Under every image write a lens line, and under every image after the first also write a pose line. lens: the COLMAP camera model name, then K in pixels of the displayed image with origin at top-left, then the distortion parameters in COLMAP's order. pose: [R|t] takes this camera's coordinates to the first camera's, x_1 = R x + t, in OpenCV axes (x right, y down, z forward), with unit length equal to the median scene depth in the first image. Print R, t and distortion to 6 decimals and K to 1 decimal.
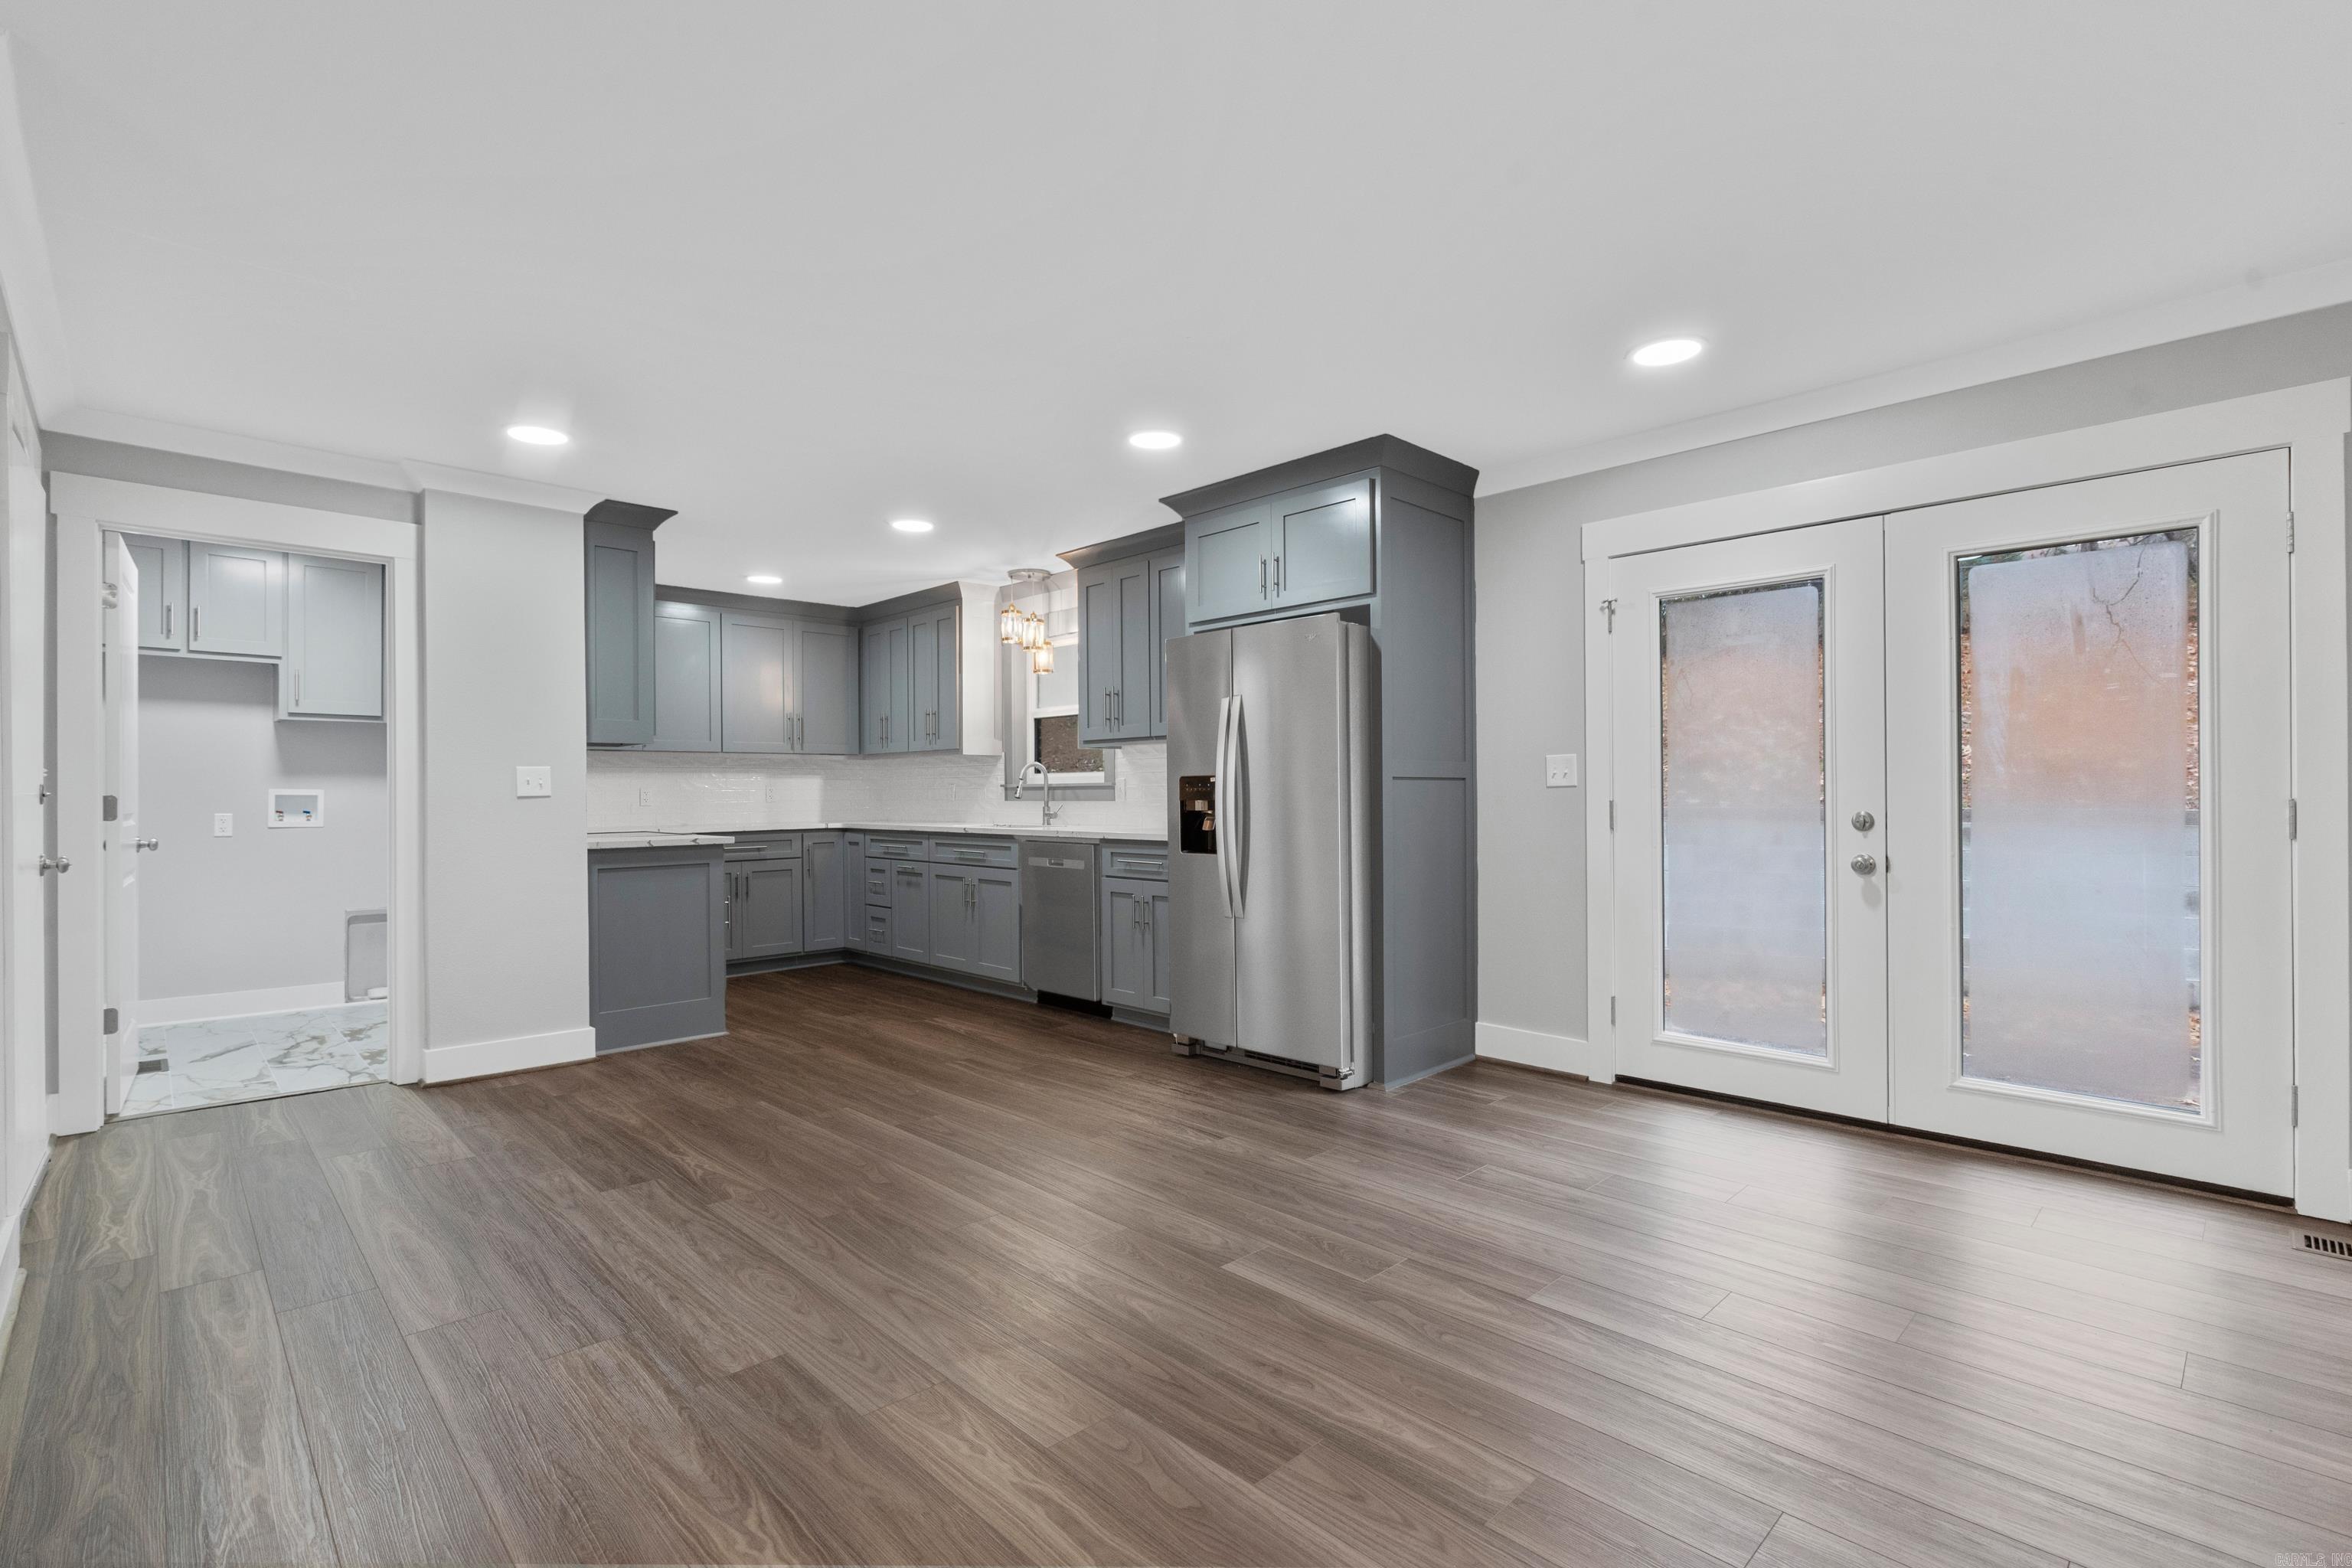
lens RADIAL K [[1072.6, 0, 1181.9], [0, 1072.6, 787.2], [0, 0, 1]] dist [-0.001249, 0.002251]
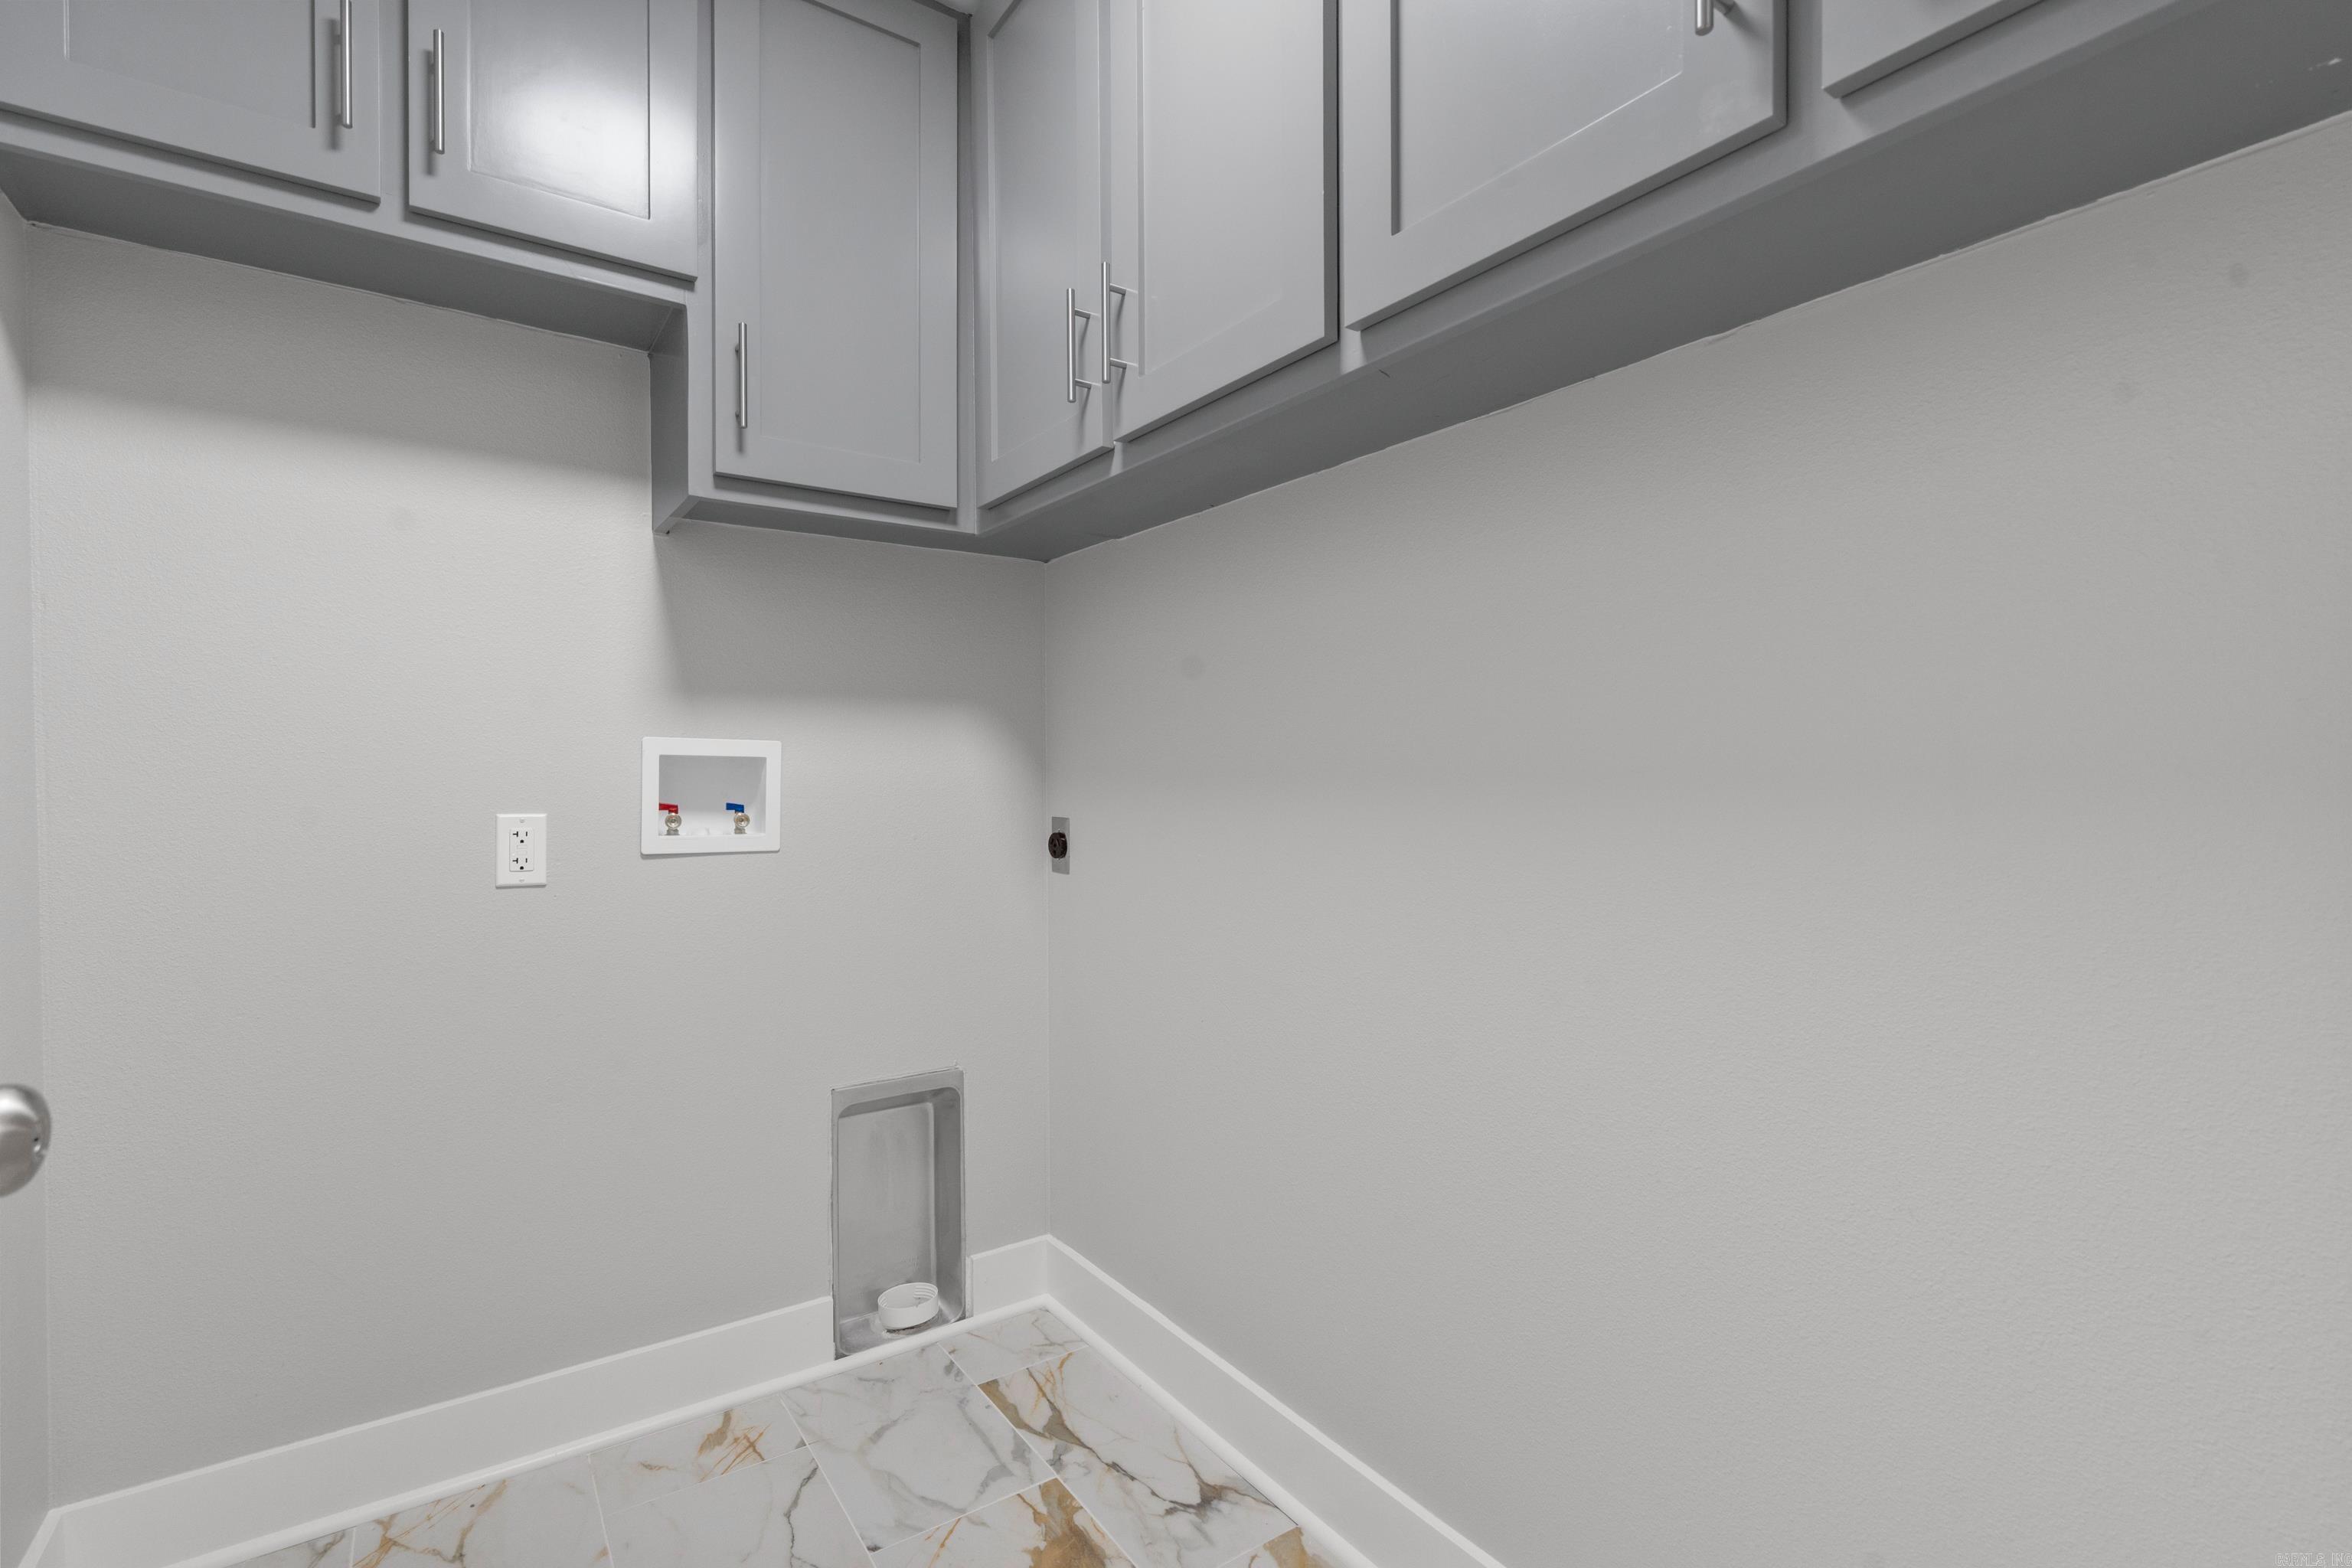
lens RADIAL K [[1072.6, 0, 1188.8], [0, 1072.6, 776.4], [0, 0, 1]] dist [-0.001249, 0.002251]
pose [[0.986510, 0.005244, -0.163616, -0.775326], [-0.003337, 0.999923, 0.011932, 0.011111], [0.163666, -0.011226, 0.986452, 0.862599]]
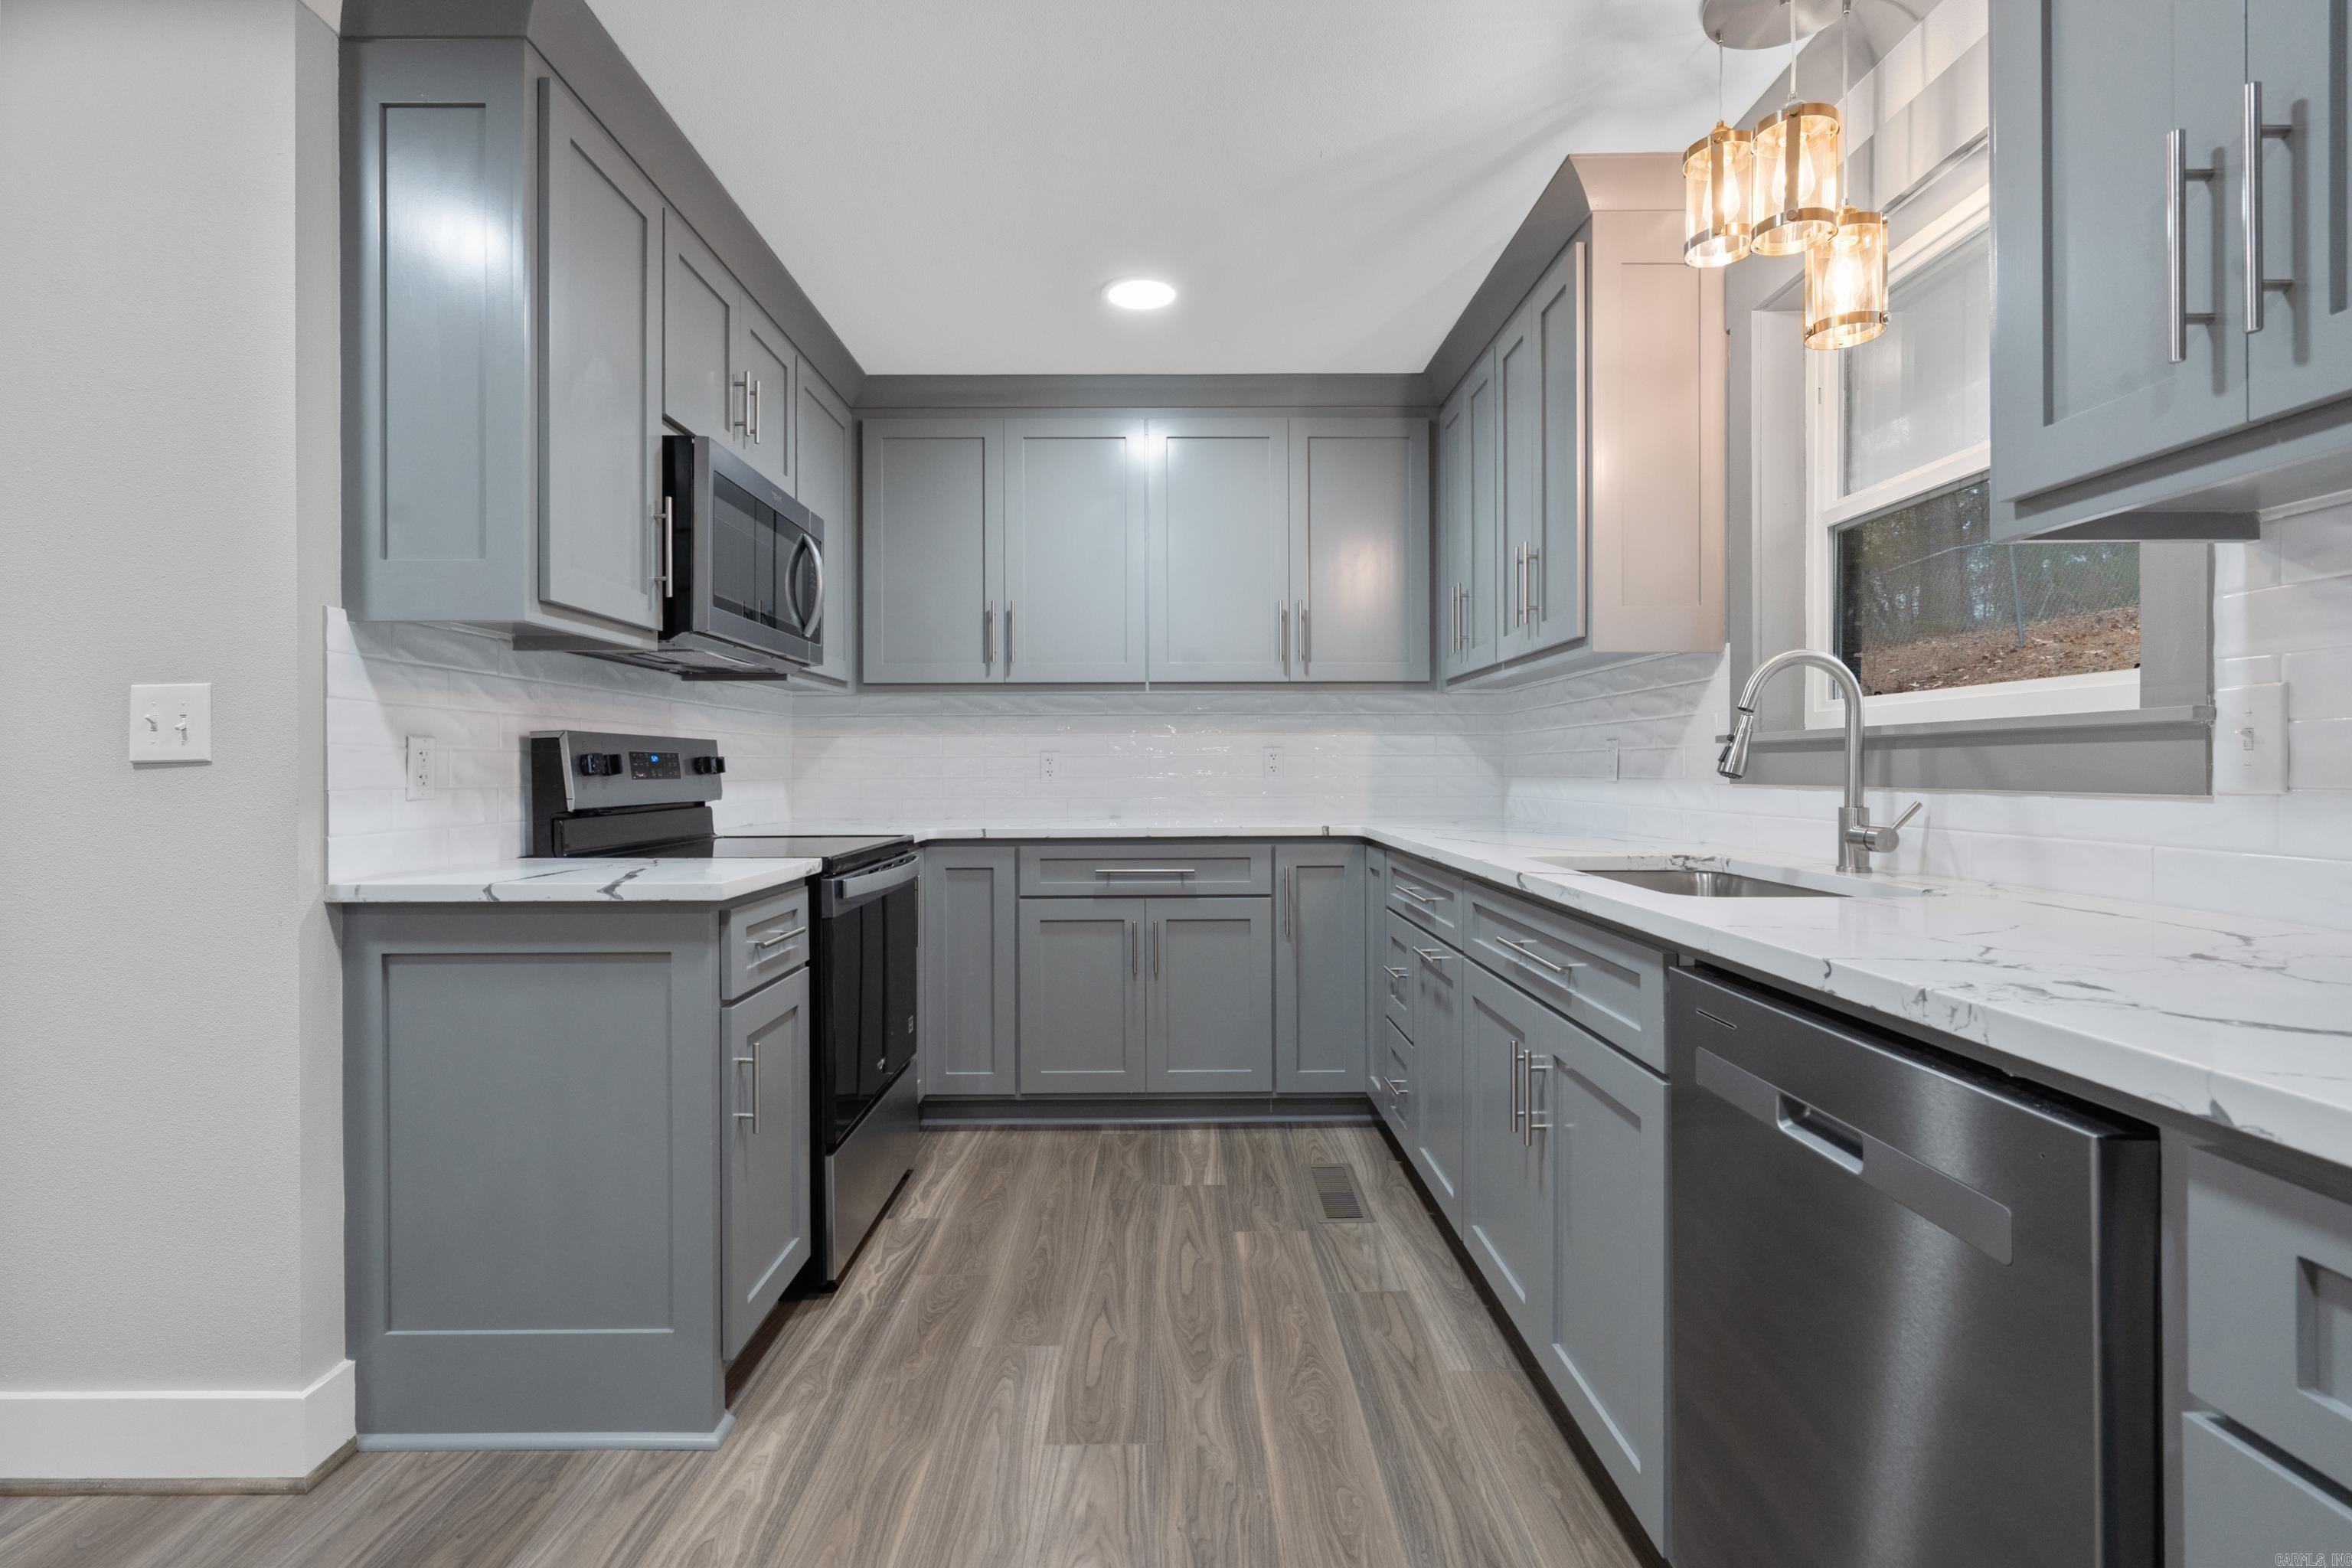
lens RADIAL K [[1072.6, 0, 1162.6], [0, 1072.6, 774.1], [0, 0, 1]] dist [-0.001249, 0.002251]
pose [[0.711583, 0.007616, -0.702560, -0.079761], [0.000642, 0.999934, 0.011491, 0.008473], [0.702601, -0.008628, 0.711531, 0.929575]]
